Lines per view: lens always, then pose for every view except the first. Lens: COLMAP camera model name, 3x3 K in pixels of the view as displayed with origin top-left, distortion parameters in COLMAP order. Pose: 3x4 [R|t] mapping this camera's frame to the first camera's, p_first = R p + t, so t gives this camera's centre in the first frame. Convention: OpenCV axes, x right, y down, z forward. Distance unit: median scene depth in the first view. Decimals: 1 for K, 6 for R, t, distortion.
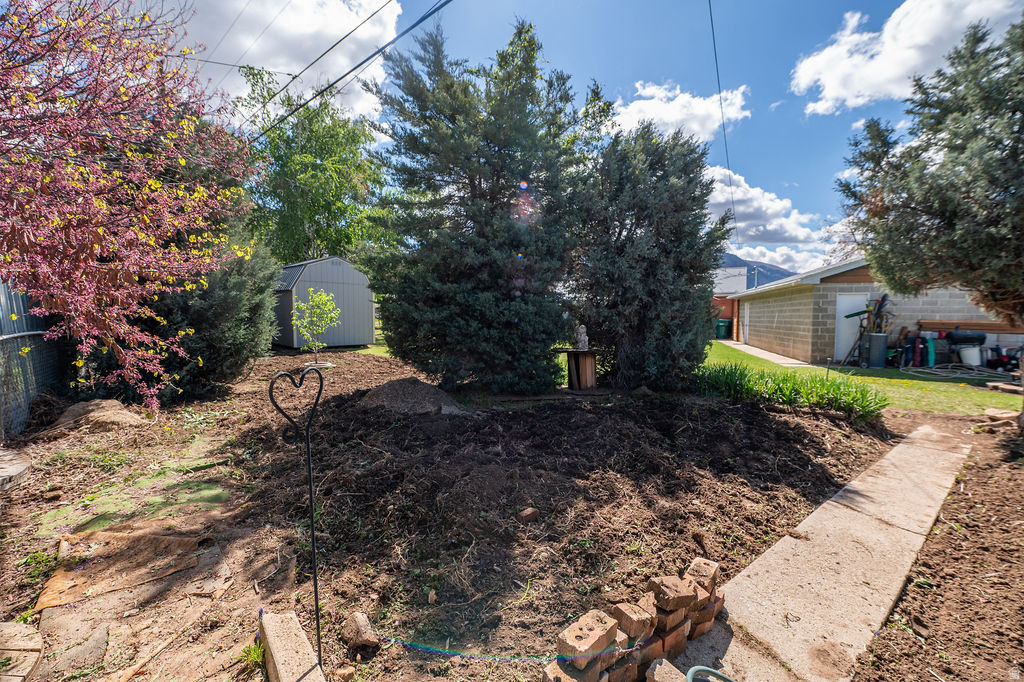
lens RADIAL K [[413.3, 0, 516.7], [0, 413.3, 338.1], [0, 0, 1]] dist [-0.001138, -0.000170]
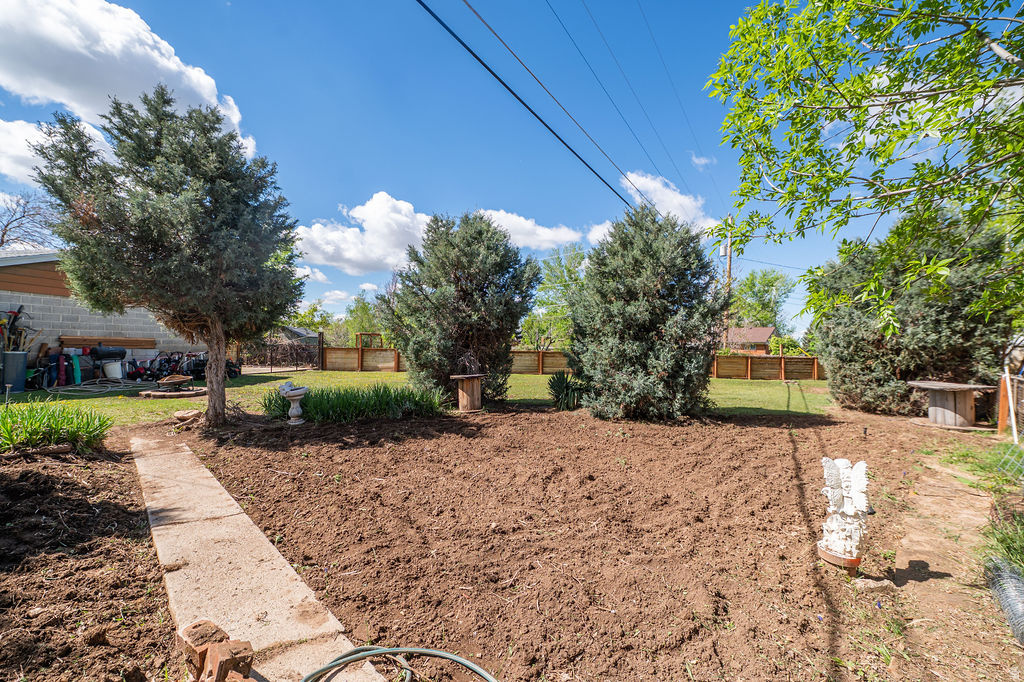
lens RADIAL K [[413.3, 0, 516.7], [0, 413.3, 338.1], [0, 0, 1]] dist [-0.001138, -0.000170]
pose [[-0.123697, 0.005110, 0.992307, -0.180410], [0.031836, 0.999492, -0.001179, -0.009794], [-0.991809, 0.031445, -0.123797, 0.166300]]
